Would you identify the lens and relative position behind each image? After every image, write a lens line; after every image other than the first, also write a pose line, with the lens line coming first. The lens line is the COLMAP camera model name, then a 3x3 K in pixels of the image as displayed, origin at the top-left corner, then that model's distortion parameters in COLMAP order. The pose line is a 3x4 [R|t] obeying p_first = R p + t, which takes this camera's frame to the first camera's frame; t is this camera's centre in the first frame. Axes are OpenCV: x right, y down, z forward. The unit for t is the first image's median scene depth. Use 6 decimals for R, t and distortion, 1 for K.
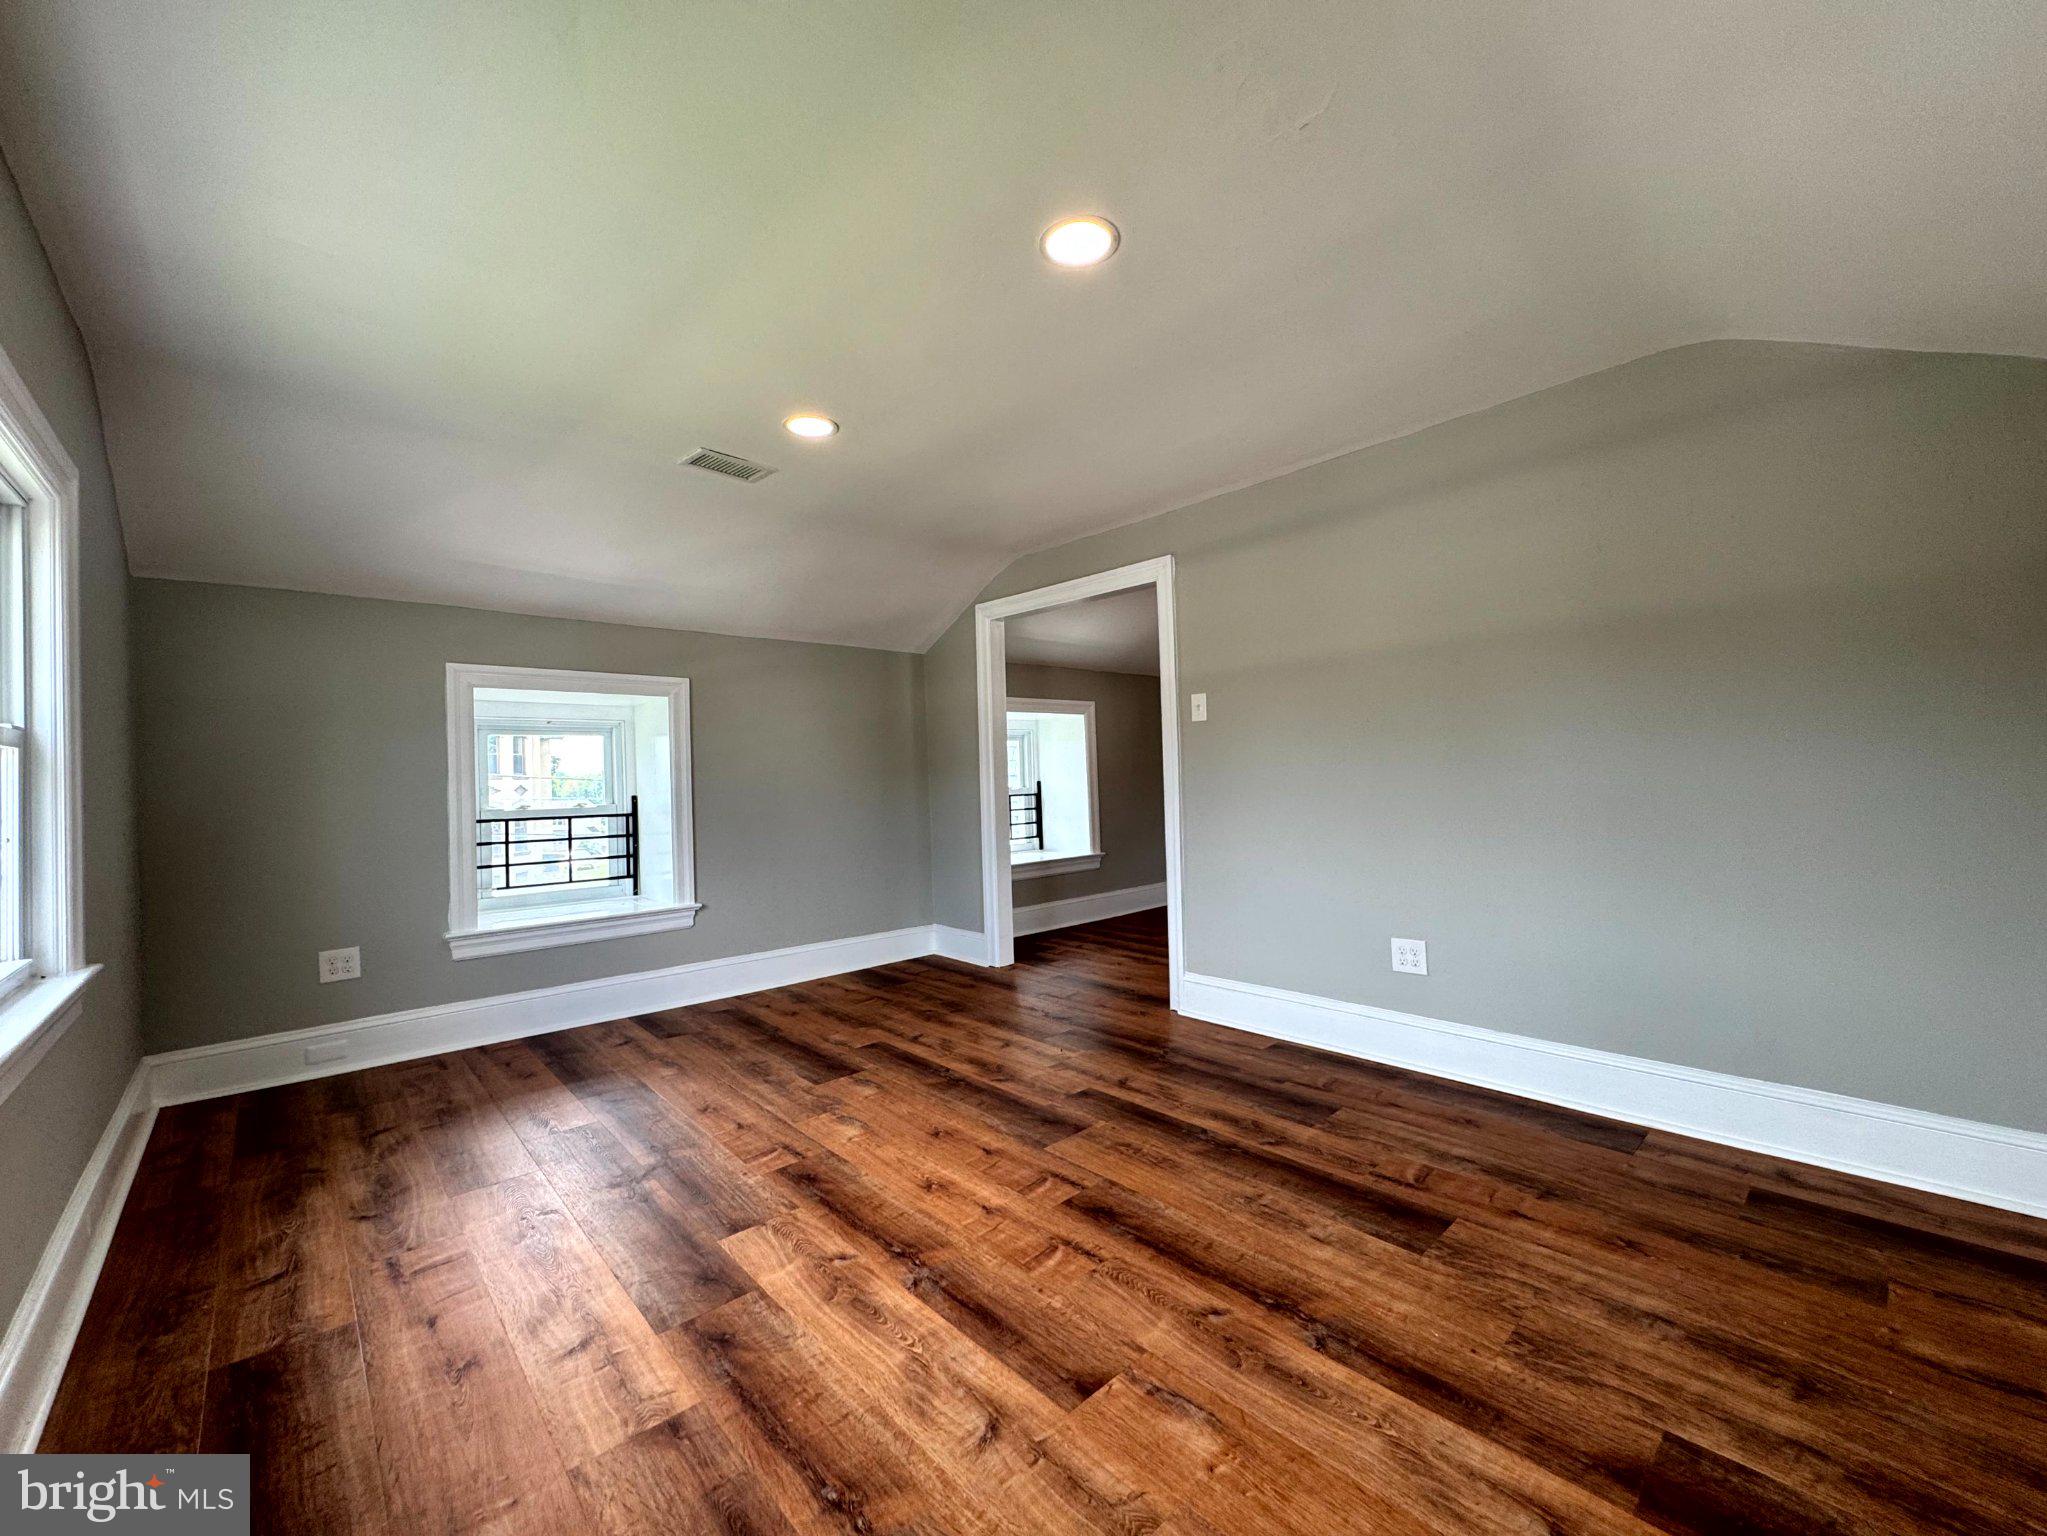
lens RADIAL K [[819.1, 0, 1023.5], [0, 819.1, 768.0], [0, 0, 1]] dist [-0.001338, 0.000301]
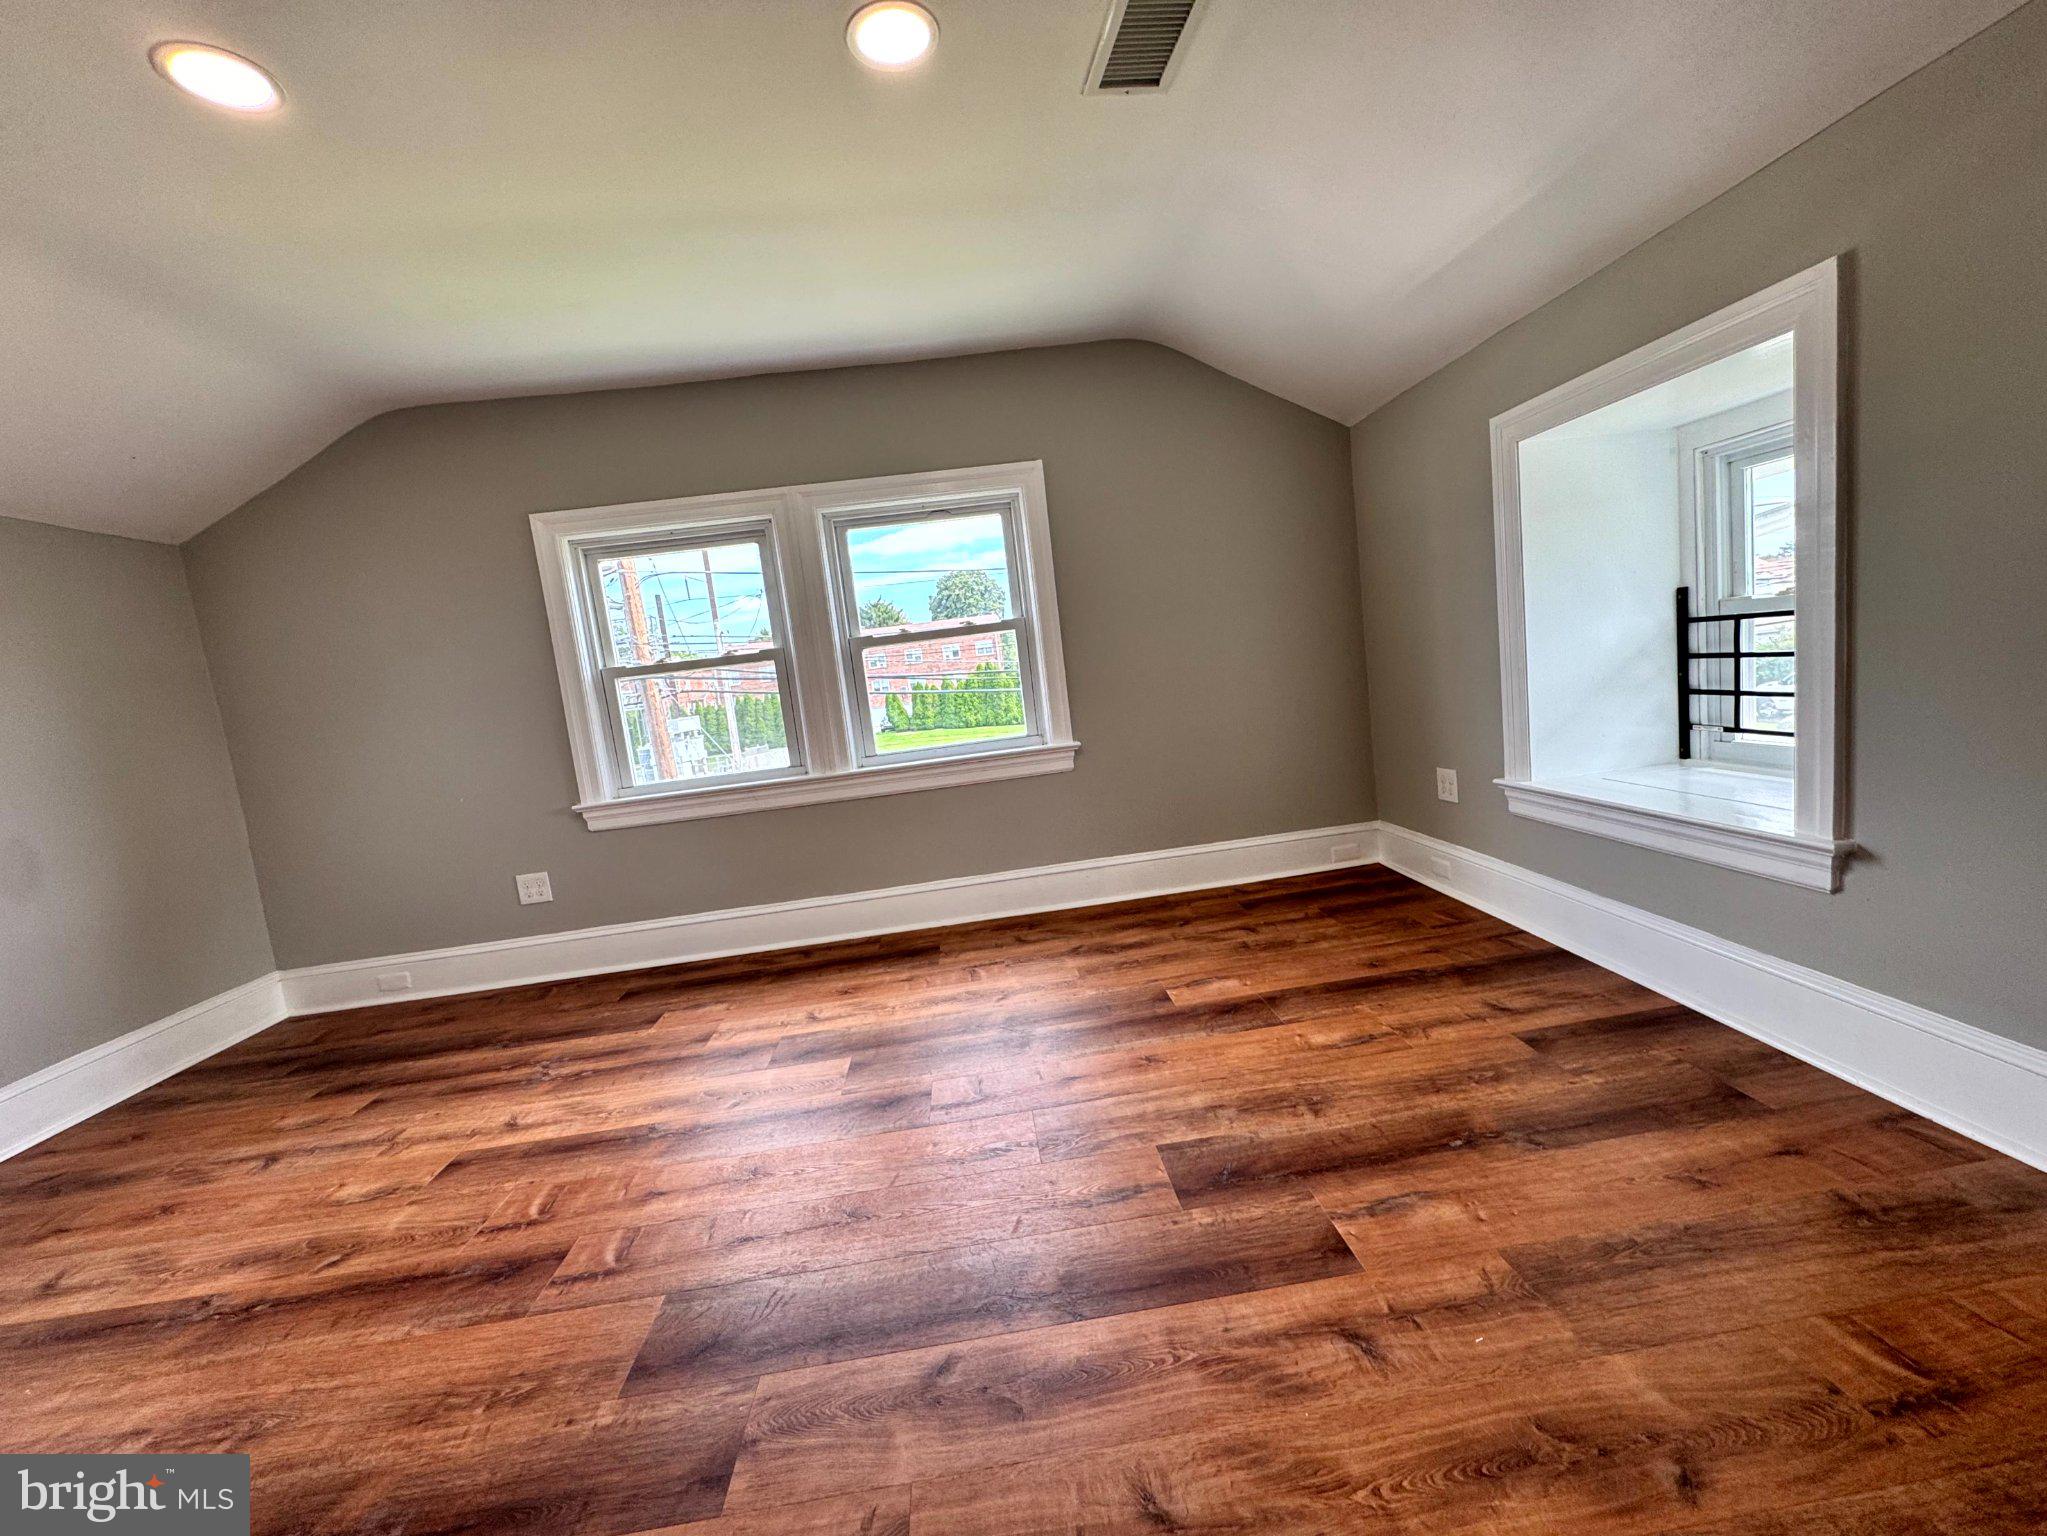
lens RADIAL K [[823.3, 0, 1026.6], [0, 823.3, 765.9], [0, 0, 1]] dist [-0.002368, -0.000052]
pose [[-0.608533, 0.191443, -0.770089, 0.284769], [0.143047, 0.981029, 0.130844, 0.033943], [0.780528, -0.030536, -0.624374, 1.764225]]
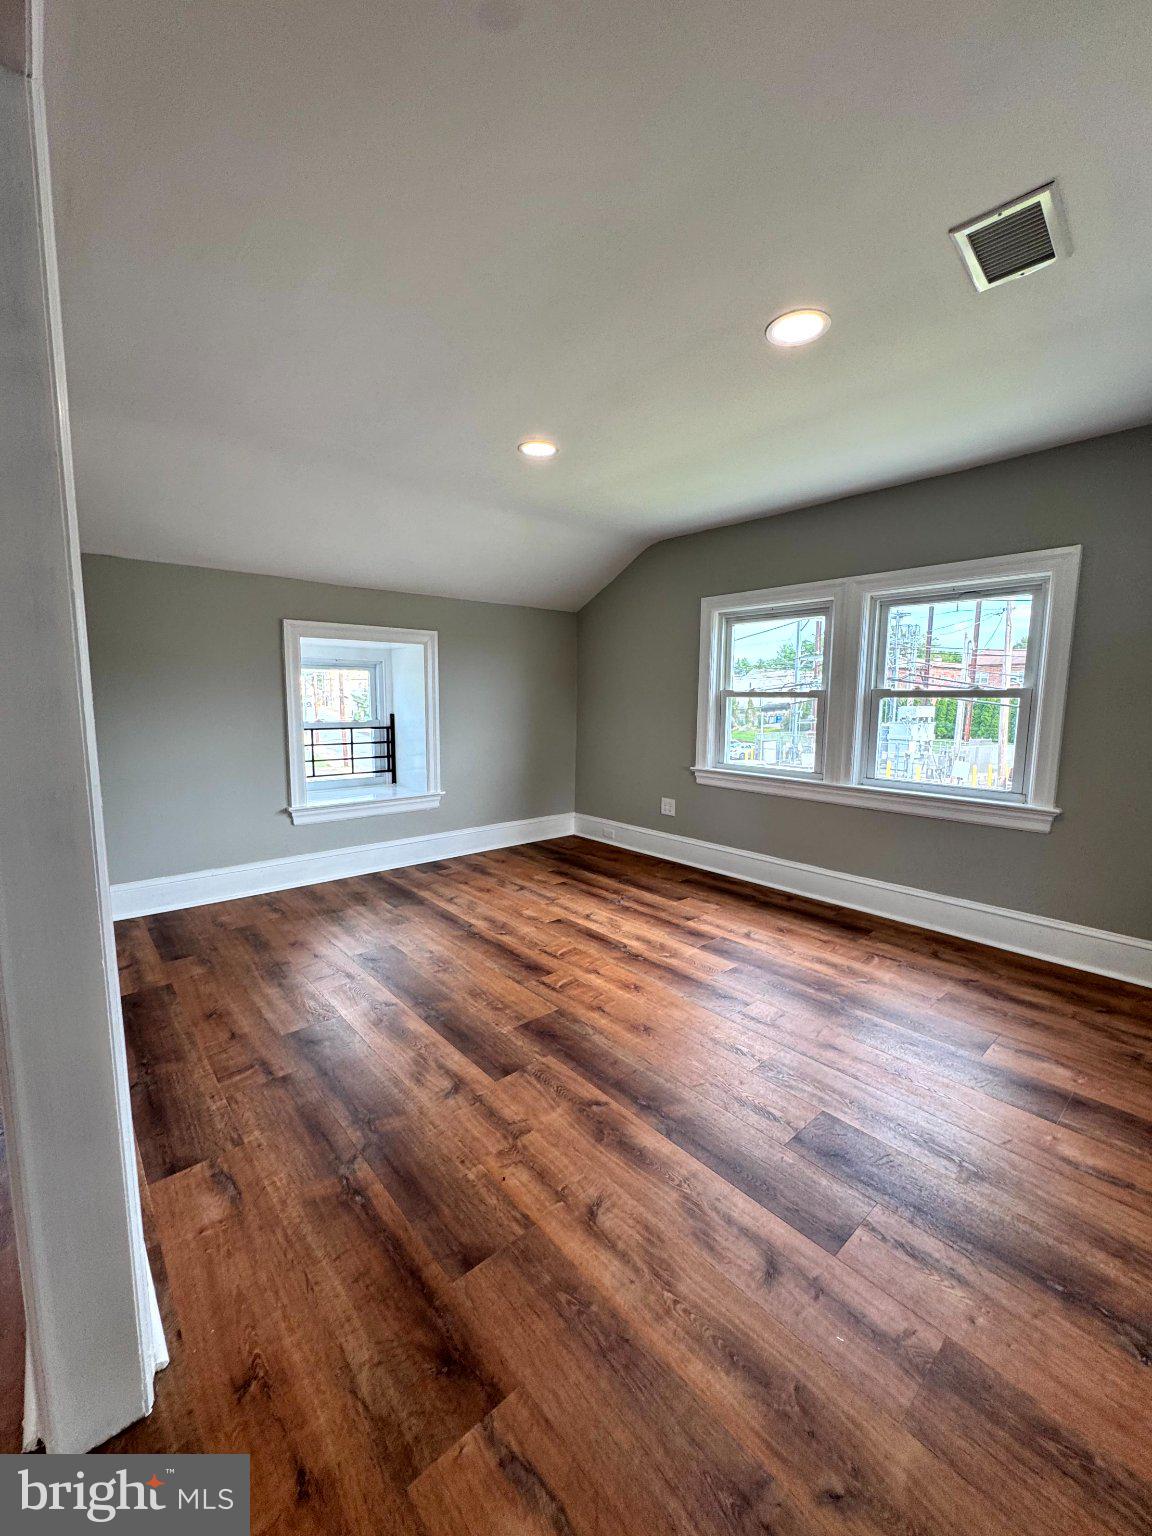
lens RADIAL K [[614.6, 0, 575.2], [0, 614.6, 770.7], [0, 0, 1]] dist [-0.001338, 0.000301]
pose [[-0.999498, 0.015920, 0.027389, -0.039150], [0.018887, 0.993563, 0.111698, -0.029034], [-0.025434, 0.112159, -0.993365, 2.124037]]
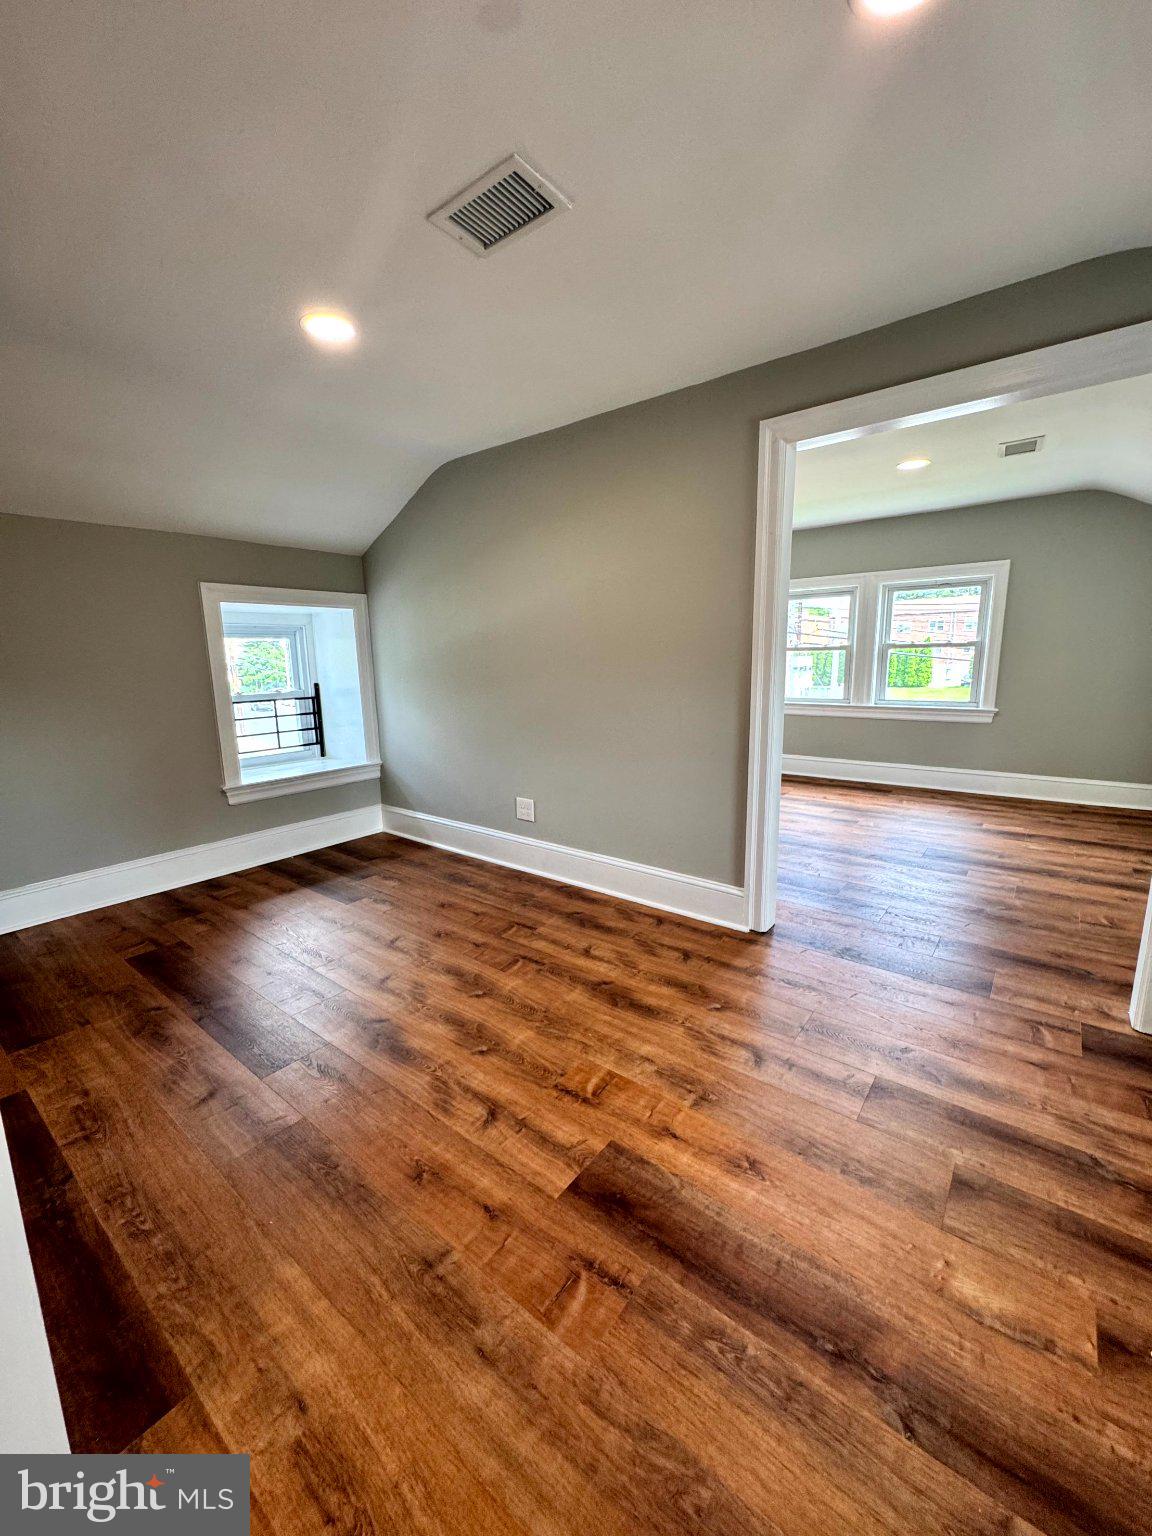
lens RADIAL K [[617.8, 0, 576.0], [0, 617.8, 768.0], [0, 0, 1]] dist [-0.002368, -0.000052]
pose [[-0.985566, 0.075542, -0.151505, 0.882076], [0.048265, 0.983163, 0.176242, -0.051678], [0.162268, 0.166385, -0.972618, 2.839532]]
